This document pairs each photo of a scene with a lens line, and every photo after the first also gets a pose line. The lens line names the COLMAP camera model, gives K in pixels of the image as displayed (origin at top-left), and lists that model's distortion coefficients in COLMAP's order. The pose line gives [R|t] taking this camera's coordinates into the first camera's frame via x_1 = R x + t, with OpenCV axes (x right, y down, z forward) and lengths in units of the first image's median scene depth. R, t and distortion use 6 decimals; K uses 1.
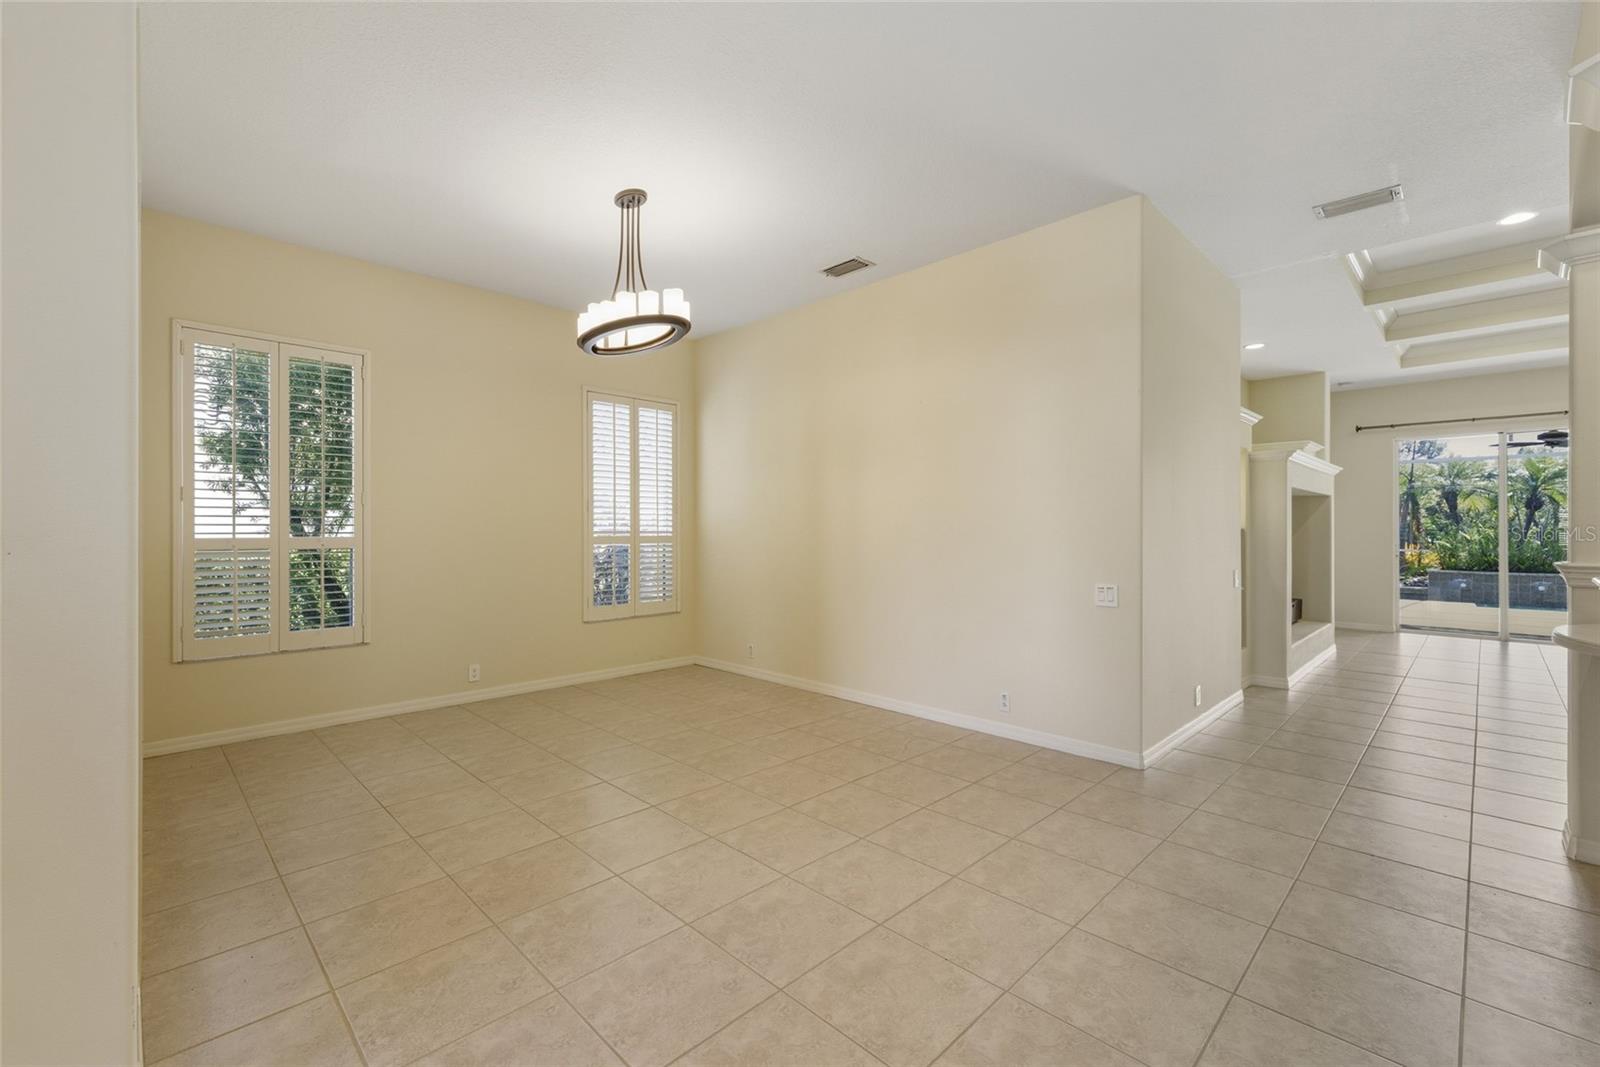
lens RADIAL K [[676.8, 0, 794.7], [0, 676.8, 525.6], [0, 0, 1]] dist [0.009959, -0.000747]
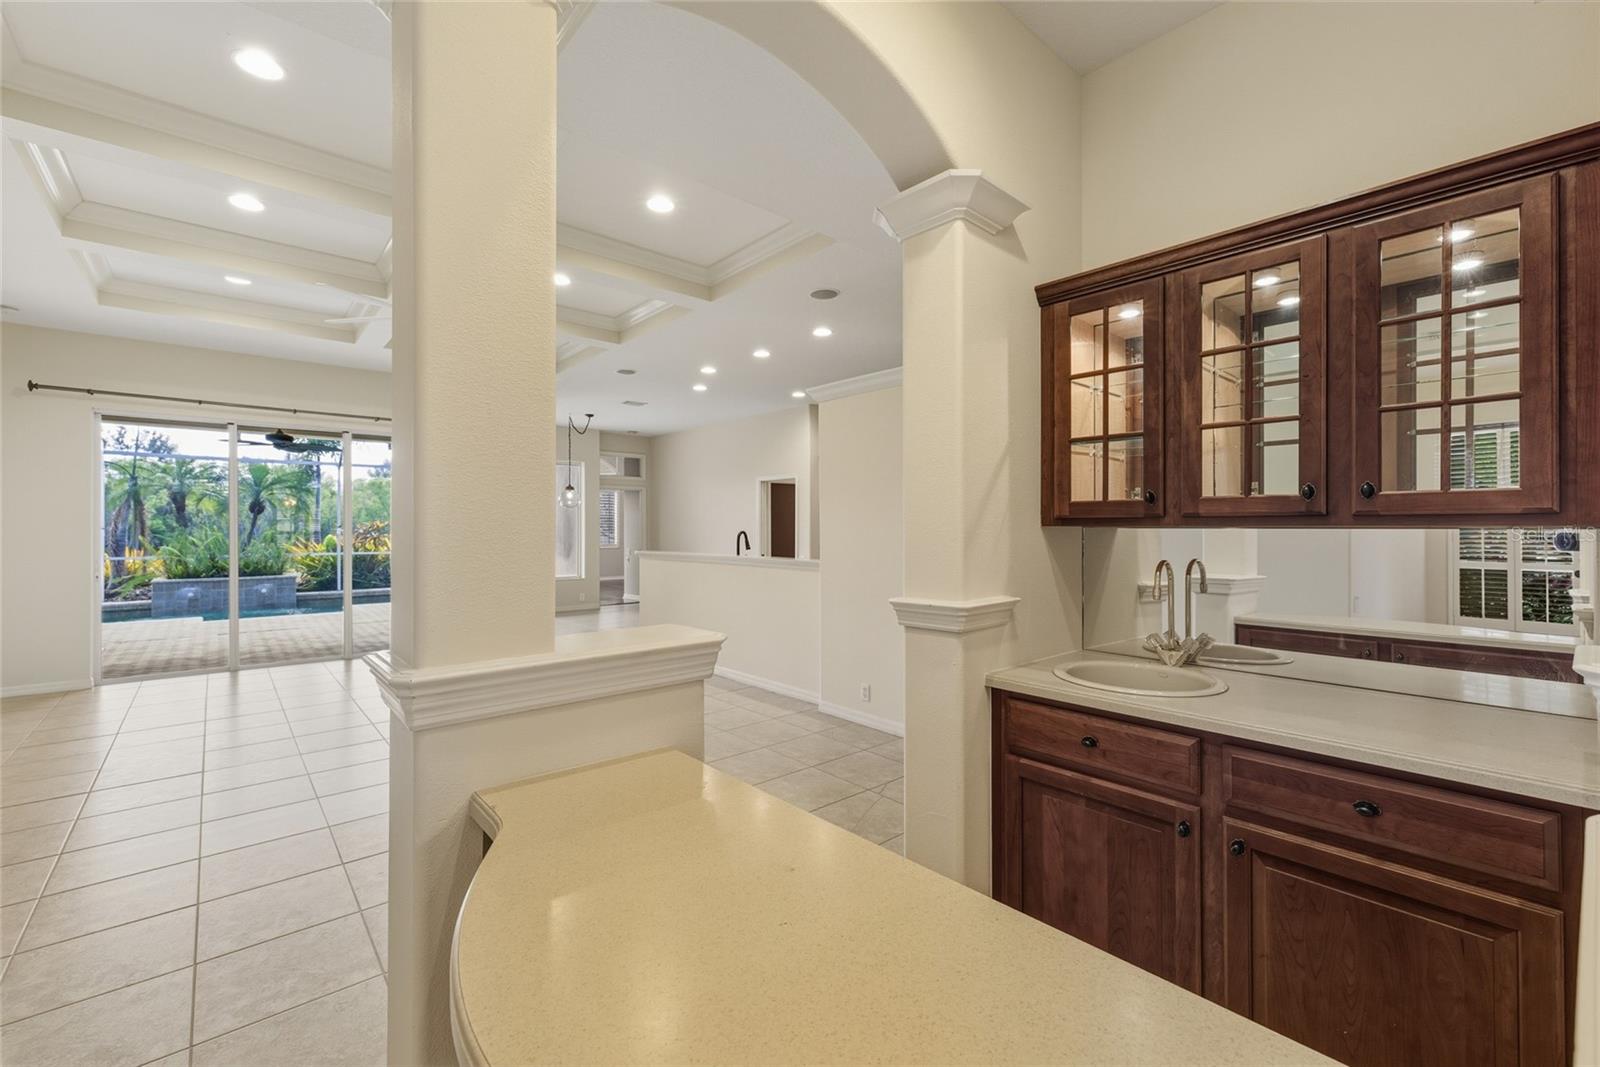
lens RADIAL K [[676.8, 0, 809.2], [0, 676.8, 528.3], [0, 0, 1]] dist [0.009959, -0.000747]
pose [[0.061416, -0.000275, 0.998112, 0.111621], [-0.003428, 0.999994, 0.000486, -0.004642], [-0.998106, -0.003452, 0.061415, 0.110893]]
